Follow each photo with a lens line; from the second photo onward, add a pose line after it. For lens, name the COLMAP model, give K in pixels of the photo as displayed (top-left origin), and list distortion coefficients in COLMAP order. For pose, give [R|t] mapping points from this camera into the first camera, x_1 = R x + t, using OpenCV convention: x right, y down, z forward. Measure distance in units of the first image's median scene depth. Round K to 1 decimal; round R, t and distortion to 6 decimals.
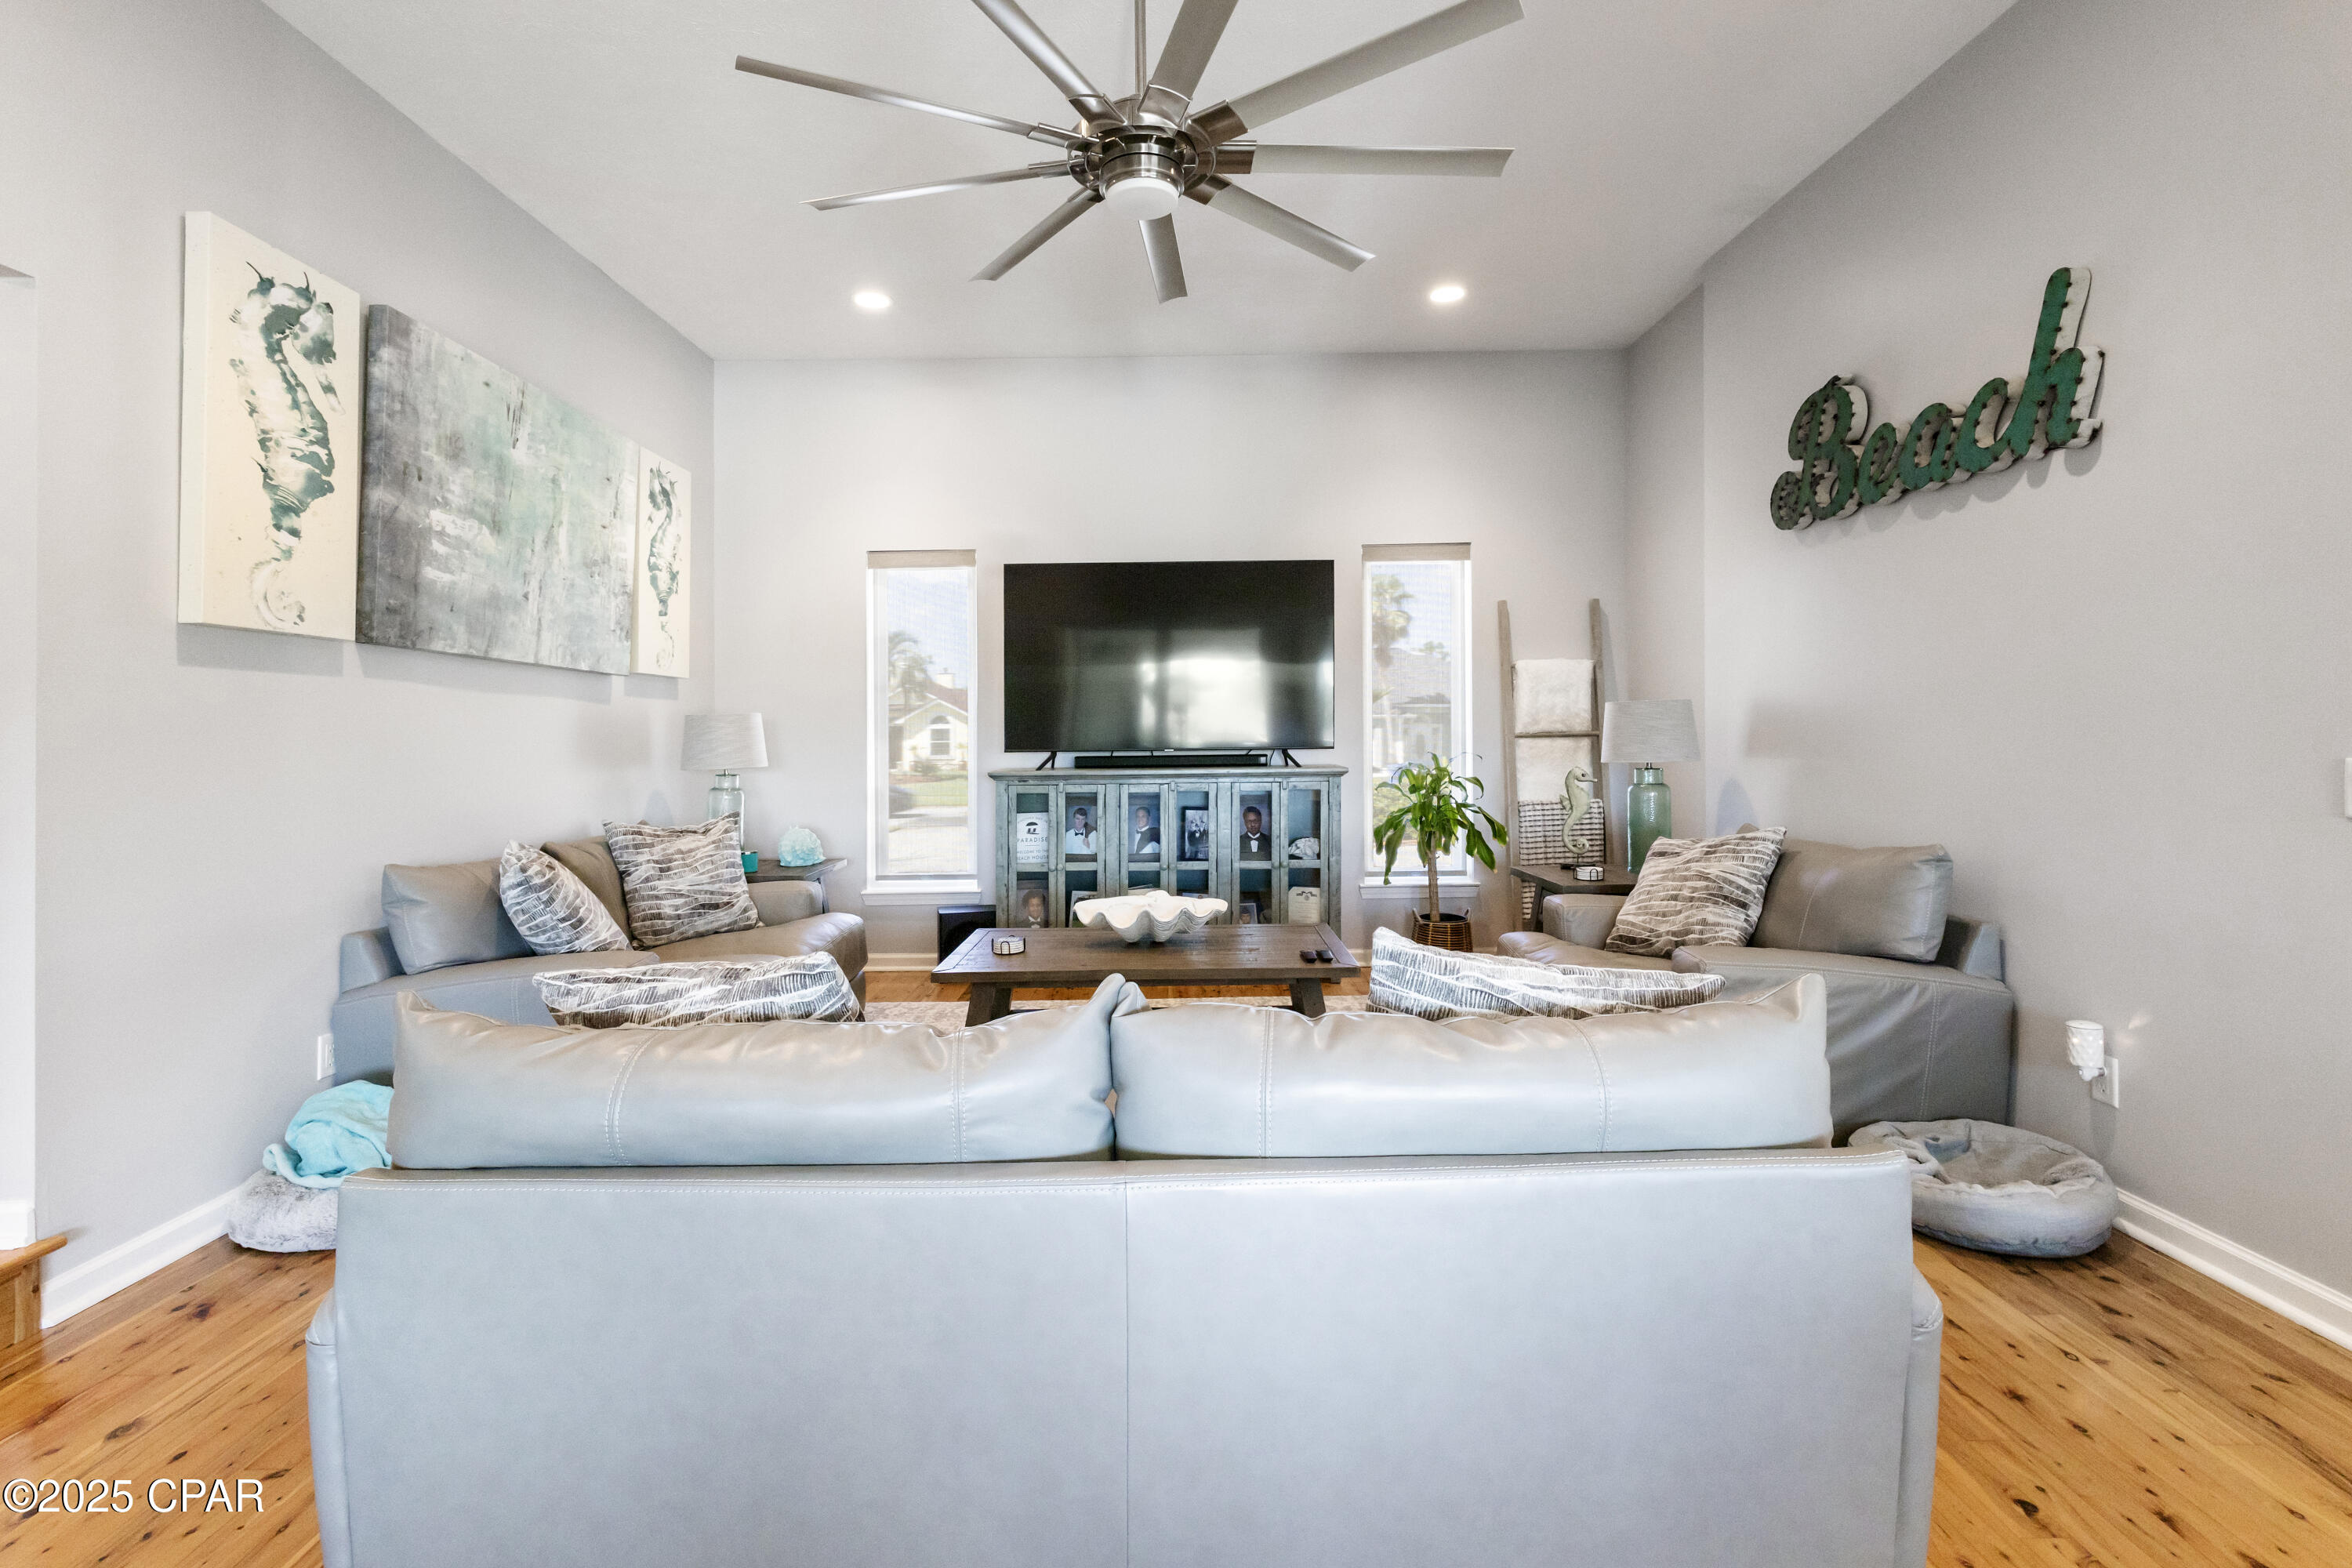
lens RADIAL K [[1117.4, 0, 1185.7], [0, 1117.4, 728.6], [0, 0, 1]] dist [0.001743, 0.000499]
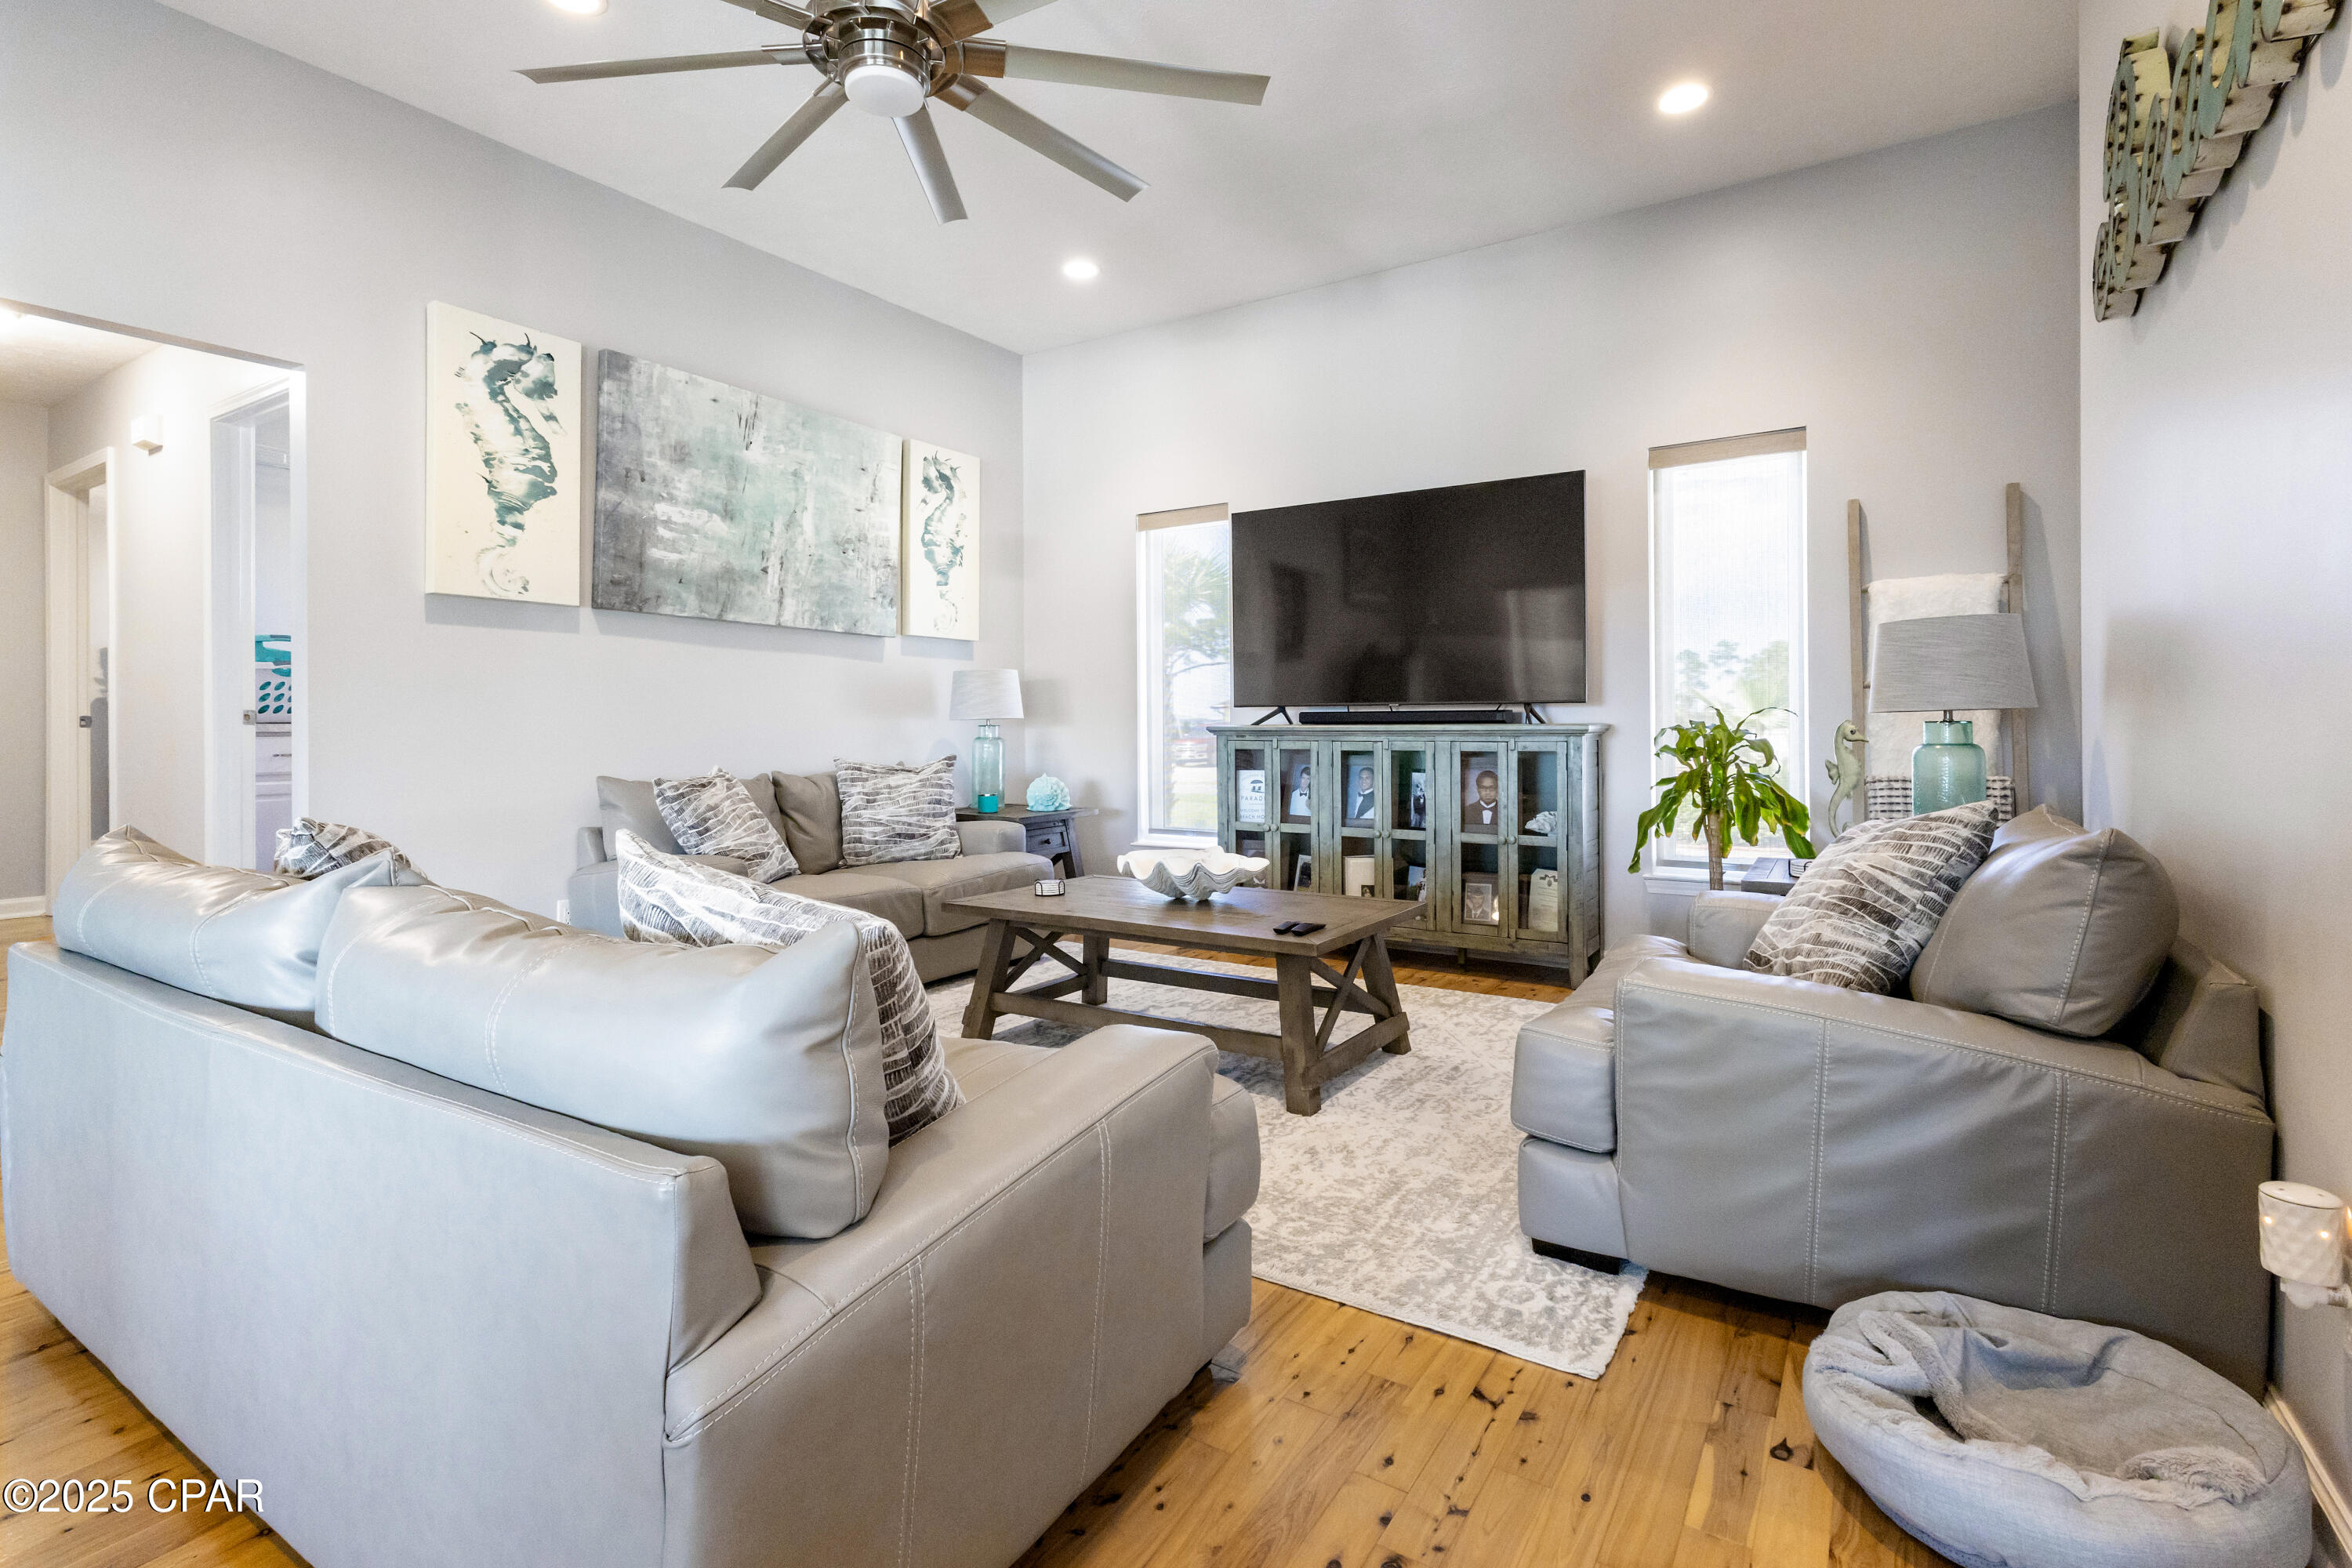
lens RADIAL K [[1117.4, 0, 1181.3], [0, 1117.4, 721.8], [0, 0, 1]] dist [0.001743, 0.000499]
pose [[0.838045, 0.006109, -0.545566, 0.456470], [-0.002721, 0.999972, 0.007019, 0.037384], [0.545594, -0.004398, 0.838038, 0.219831]]
